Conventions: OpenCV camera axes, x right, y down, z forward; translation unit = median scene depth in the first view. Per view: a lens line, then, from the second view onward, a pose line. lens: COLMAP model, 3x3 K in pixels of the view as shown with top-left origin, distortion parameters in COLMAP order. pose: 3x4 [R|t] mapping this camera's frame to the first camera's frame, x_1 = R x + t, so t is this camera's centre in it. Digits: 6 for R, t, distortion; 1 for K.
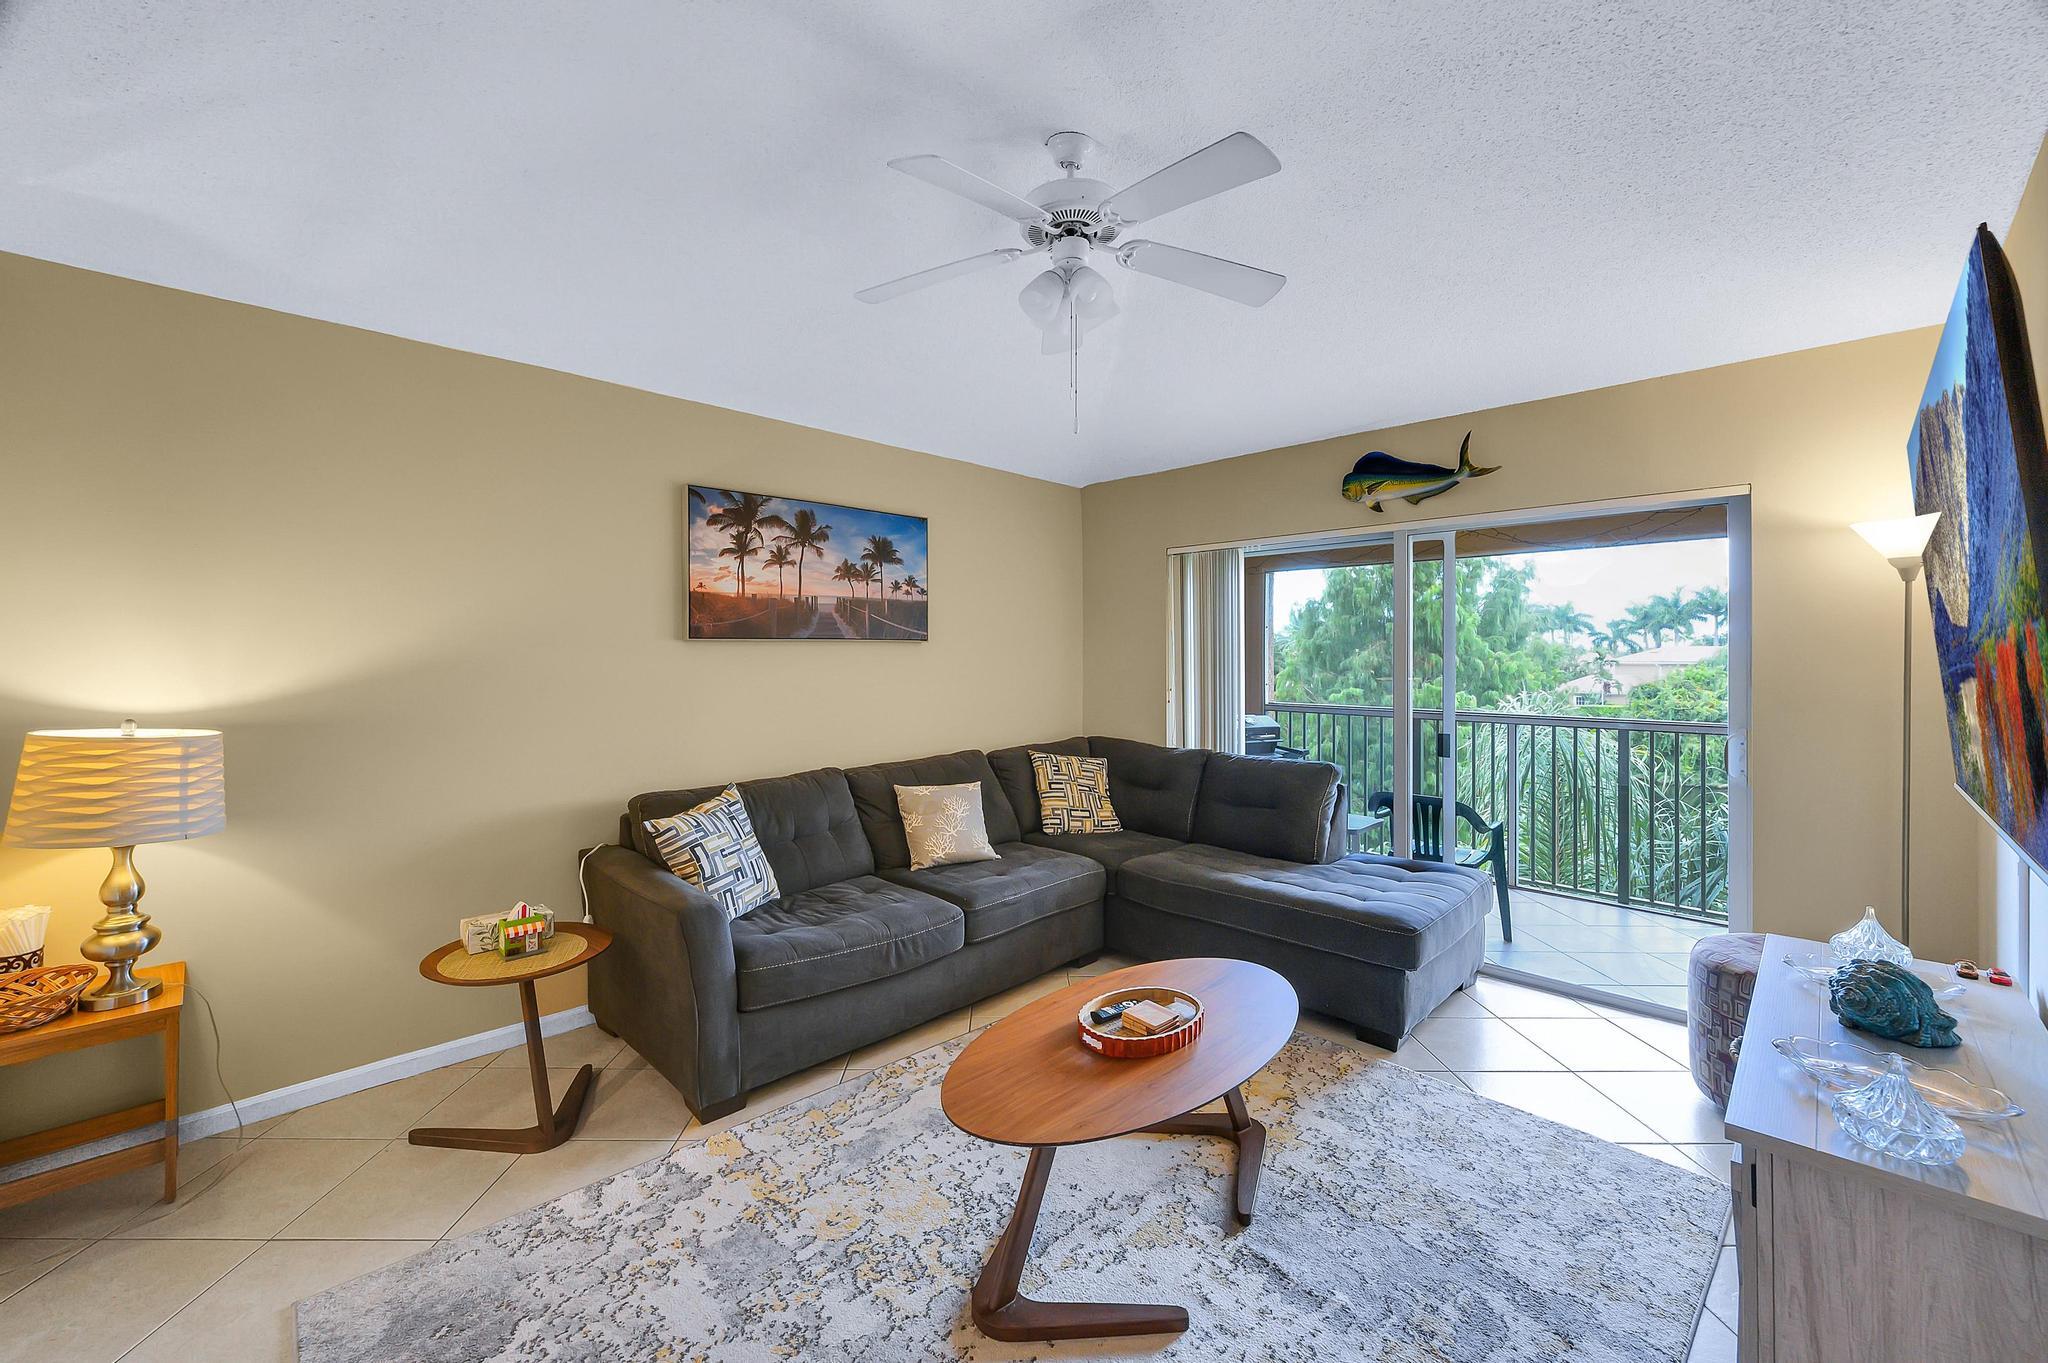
lens RADIAL K [[807.6, 0, 1024.0], [0, 807.6, 681.5], [0, 0, 1]] dist [-0.000085, 0.000038]
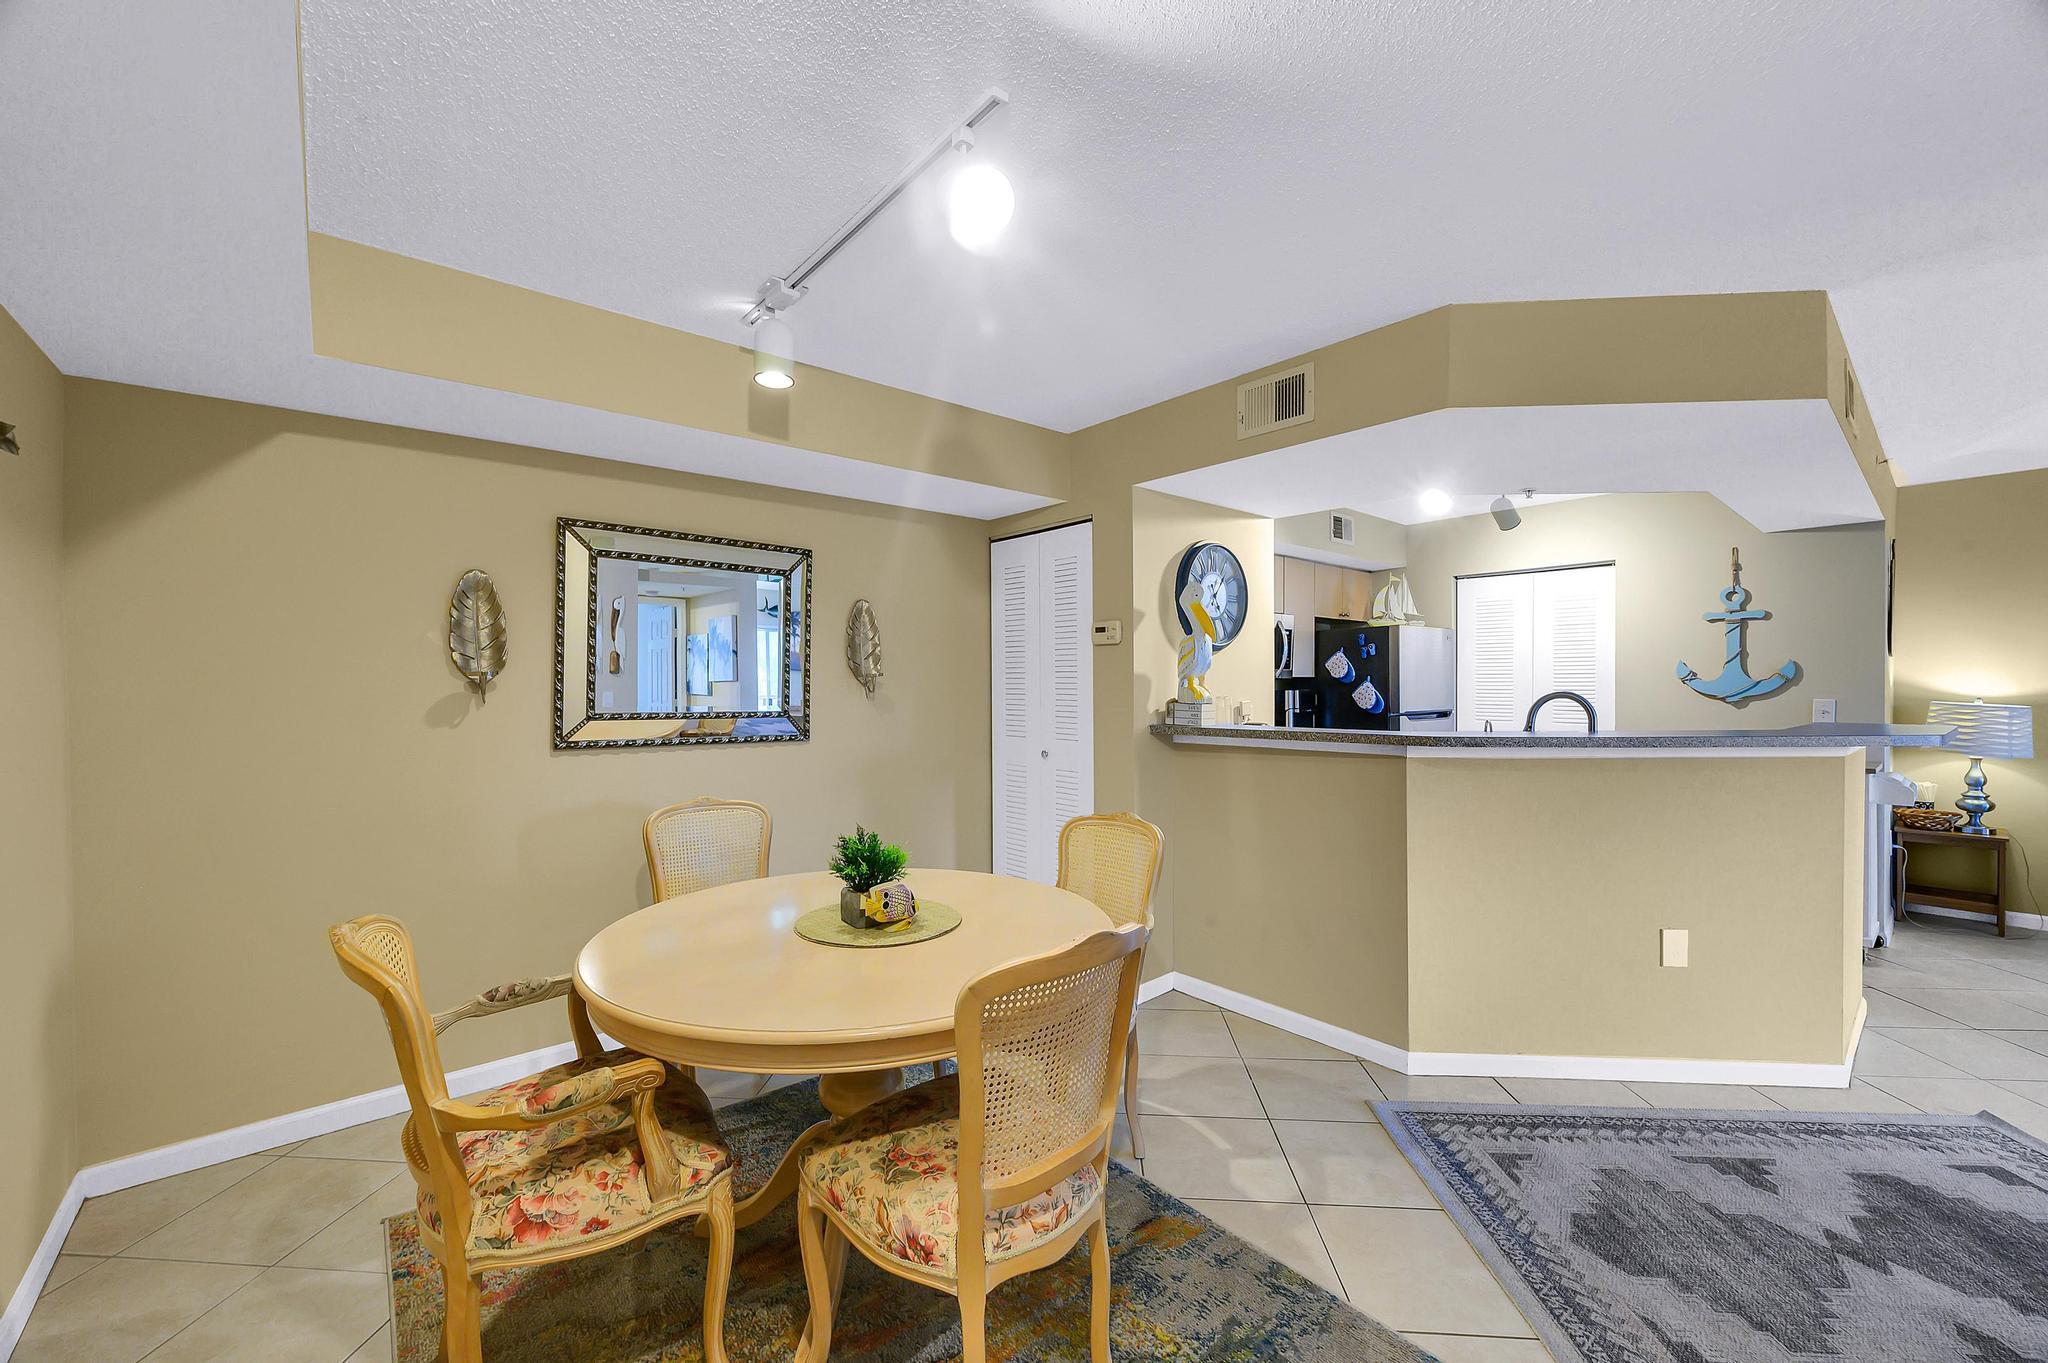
lens RADIAL K [[807.6, 0, 1024.0], [0, 807.6, 681.5], [0, 0, 1]] dist [-0.000085, 0.000038]
pose [[-0.075892, 0.005901, -0.997099, 1.113192], [-0.011842, 0.999907, 0.006819, 0.024262], [0.997046, 0.012325, -0.075815, -1.260330]]
